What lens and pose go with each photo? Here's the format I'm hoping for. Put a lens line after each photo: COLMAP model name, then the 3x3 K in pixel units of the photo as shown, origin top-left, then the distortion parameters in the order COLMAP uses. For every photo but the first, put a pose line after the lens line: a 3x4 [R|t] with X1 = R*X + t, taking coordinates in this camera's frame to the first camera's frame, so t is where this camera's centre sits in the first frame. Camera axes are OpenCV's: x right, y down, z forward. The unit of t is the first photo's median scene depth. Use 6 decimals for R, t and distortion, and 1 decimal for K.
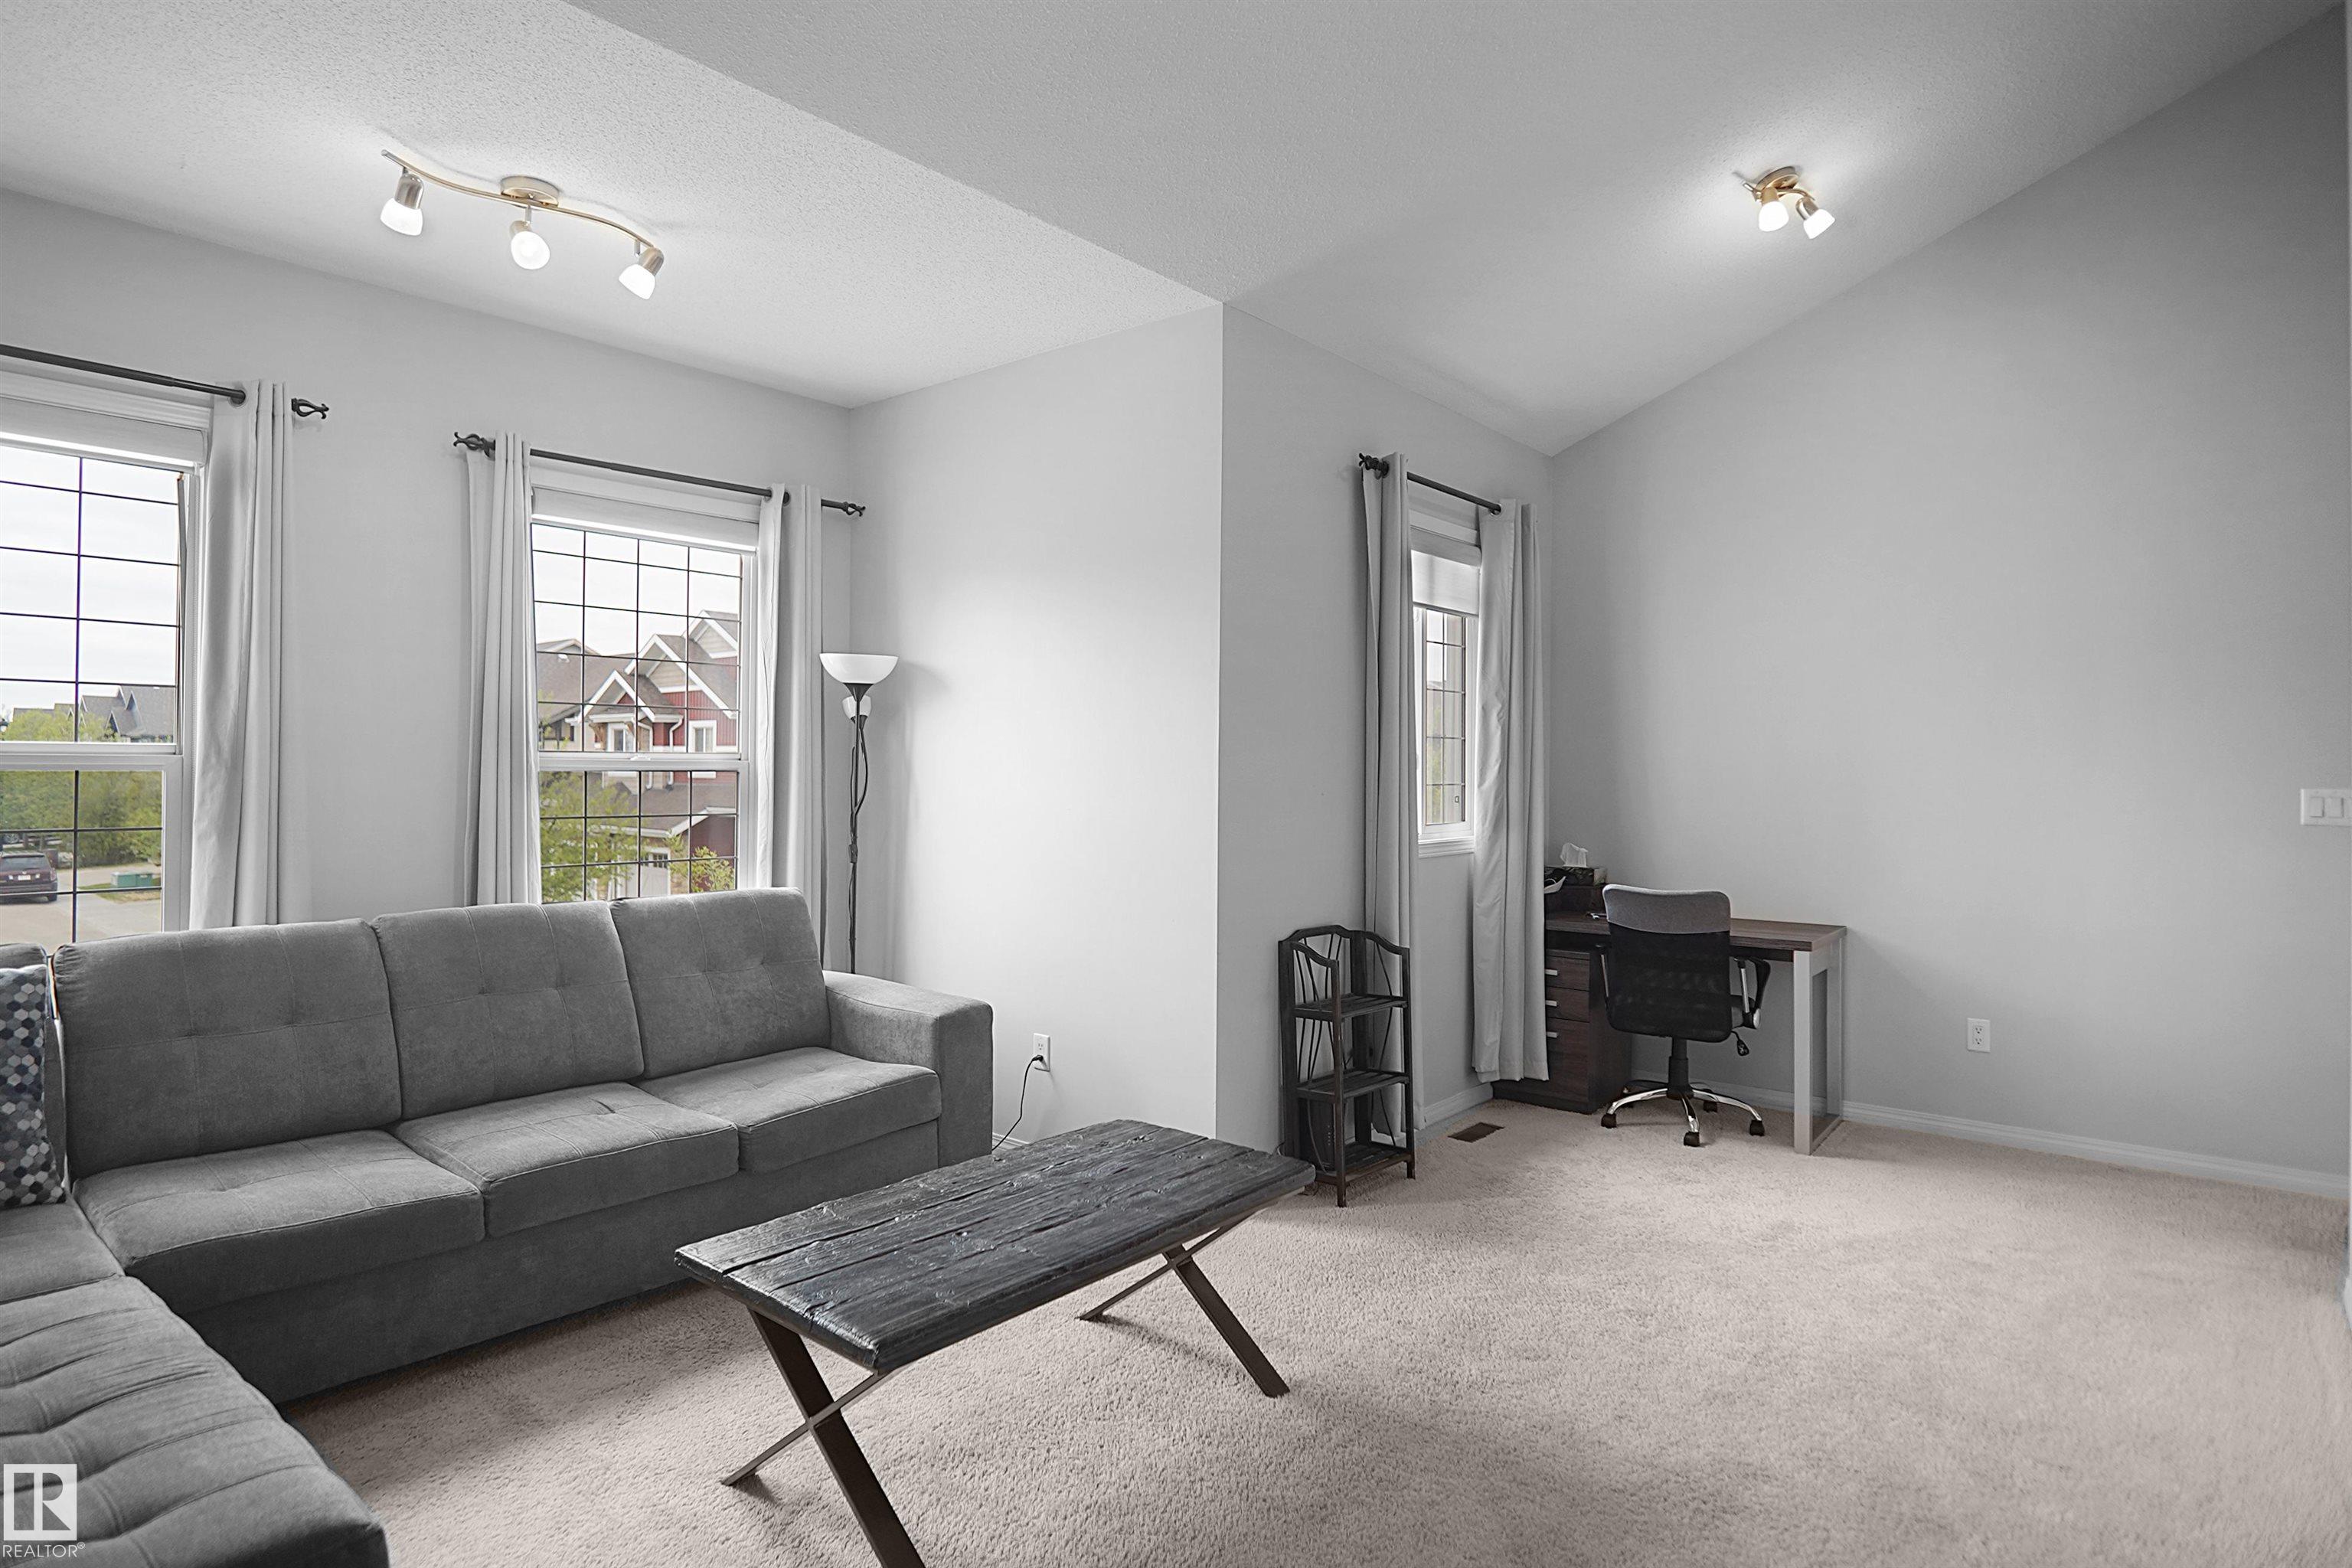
lens RADIAL K [[1273.4, 0, 1153.0], [0, 1273.4, 761.1], [0, 0, 1]] dist [-0.035011, 0.010504]
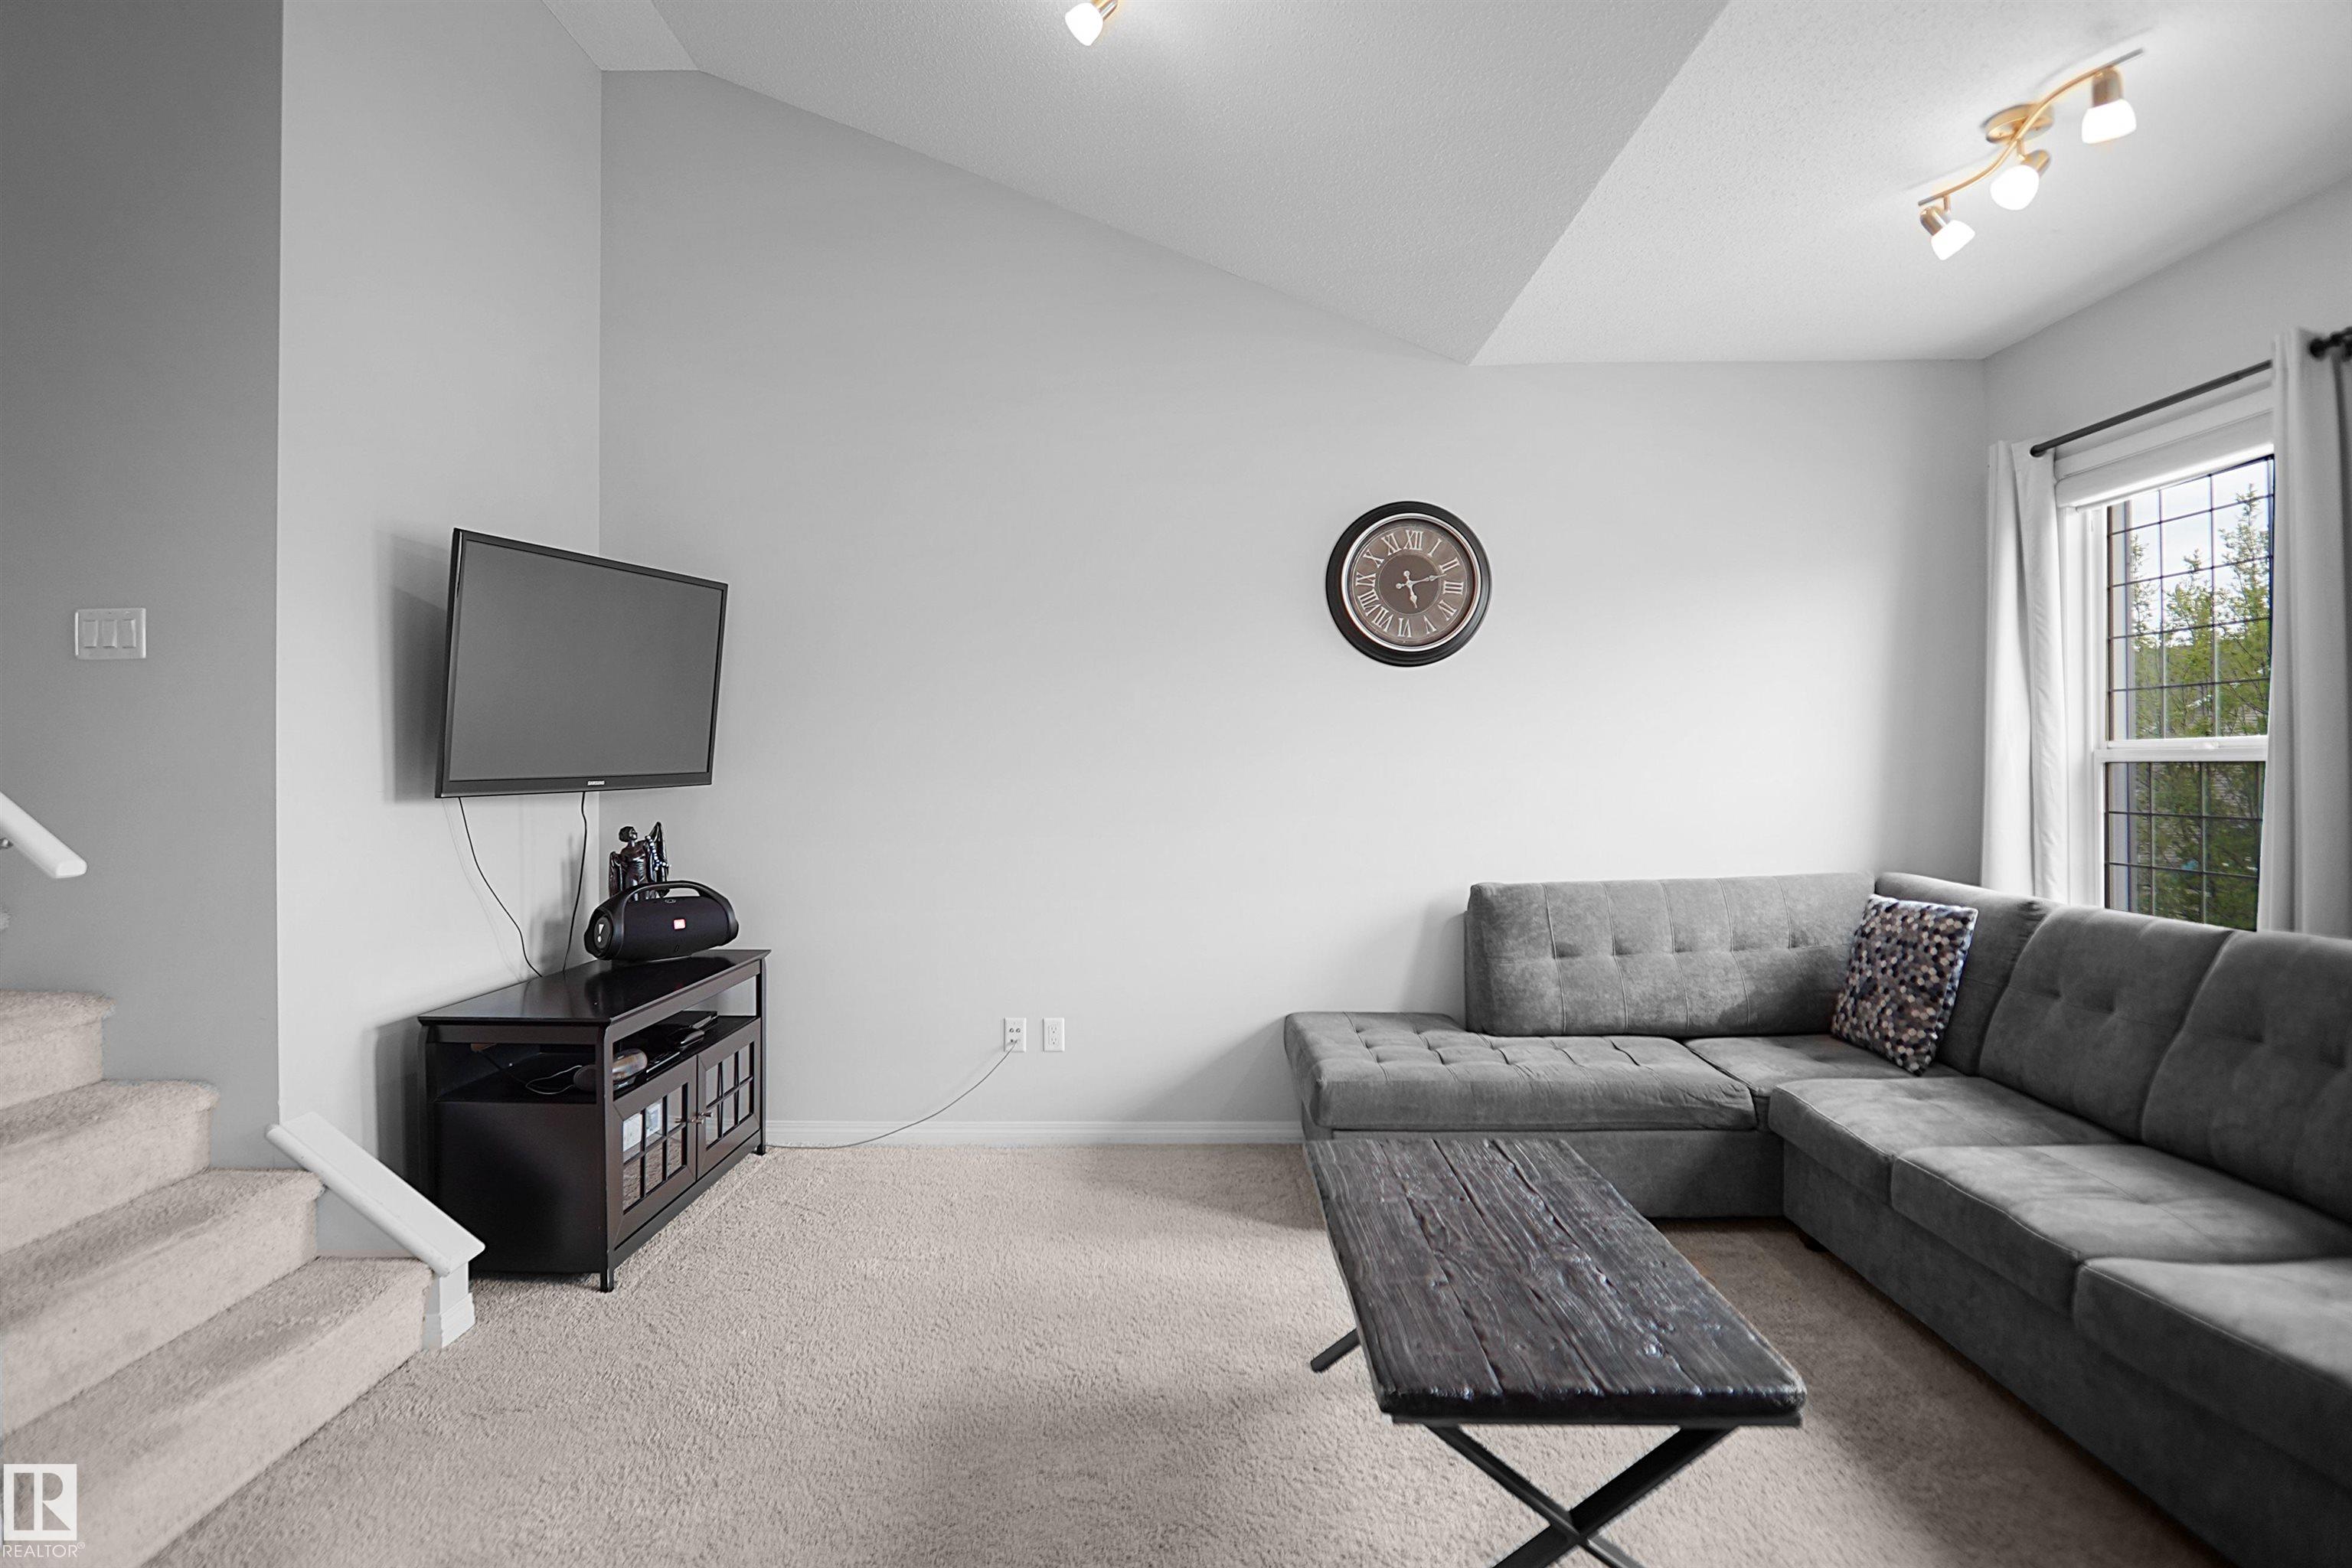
lens RADIAL K [[1267.4, 0, 1157.7], [0, 1267.4, 759.5], [0, 0, 1]] dist [-0.030240, 0.007149]
pose [[-0.772093, -0.008565, -0.635452, 0.508789], [0.002074, 0.999870, -0.015996, 0.018848], [0.635506, -0.013668, -0.771975, 1.188973]]
